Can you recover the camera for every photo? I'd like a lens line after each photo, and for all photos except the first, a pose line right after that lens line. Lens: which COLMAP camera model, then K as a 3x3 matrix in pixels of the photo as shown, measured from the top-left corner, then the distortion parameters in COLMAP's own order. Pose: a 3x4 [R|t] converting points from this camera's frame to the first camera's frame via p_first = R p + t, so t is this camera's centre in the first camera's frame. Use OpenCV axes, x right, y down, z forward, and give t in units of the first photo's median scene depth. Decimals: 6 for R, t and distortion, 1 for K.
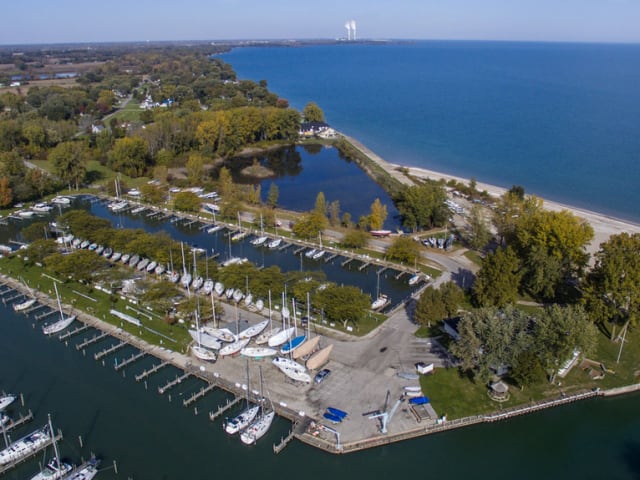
lens RADIAL K [[575.4, 0, 320.0], [0, 575.4, 240.0], [0, 0, 1]] dist [-0.125961, 0.100163]
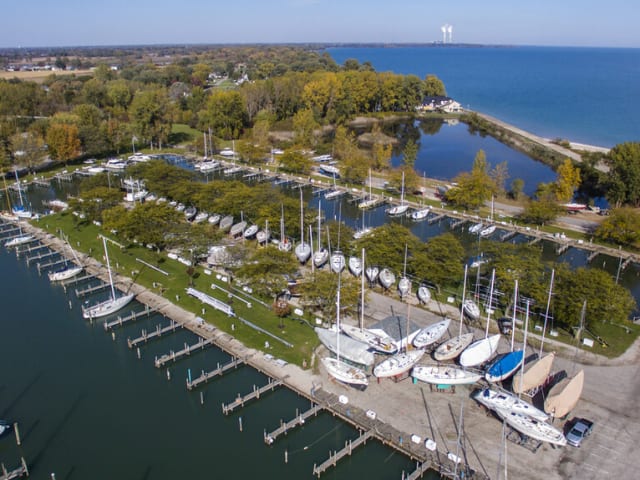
lens RADIAL K [[575.4, 0, 320.0], [0, 575.4, 240.0], [0, 0, 1]] dist [-0.125961, 0.100163]
pose [[0.988338, 0.049743, -0.143921, -0.121173], [-0.051035, 0.998683, -0.005299, 0.059651], [0.143467, 0.012583, 0.989575, 0.350407]]
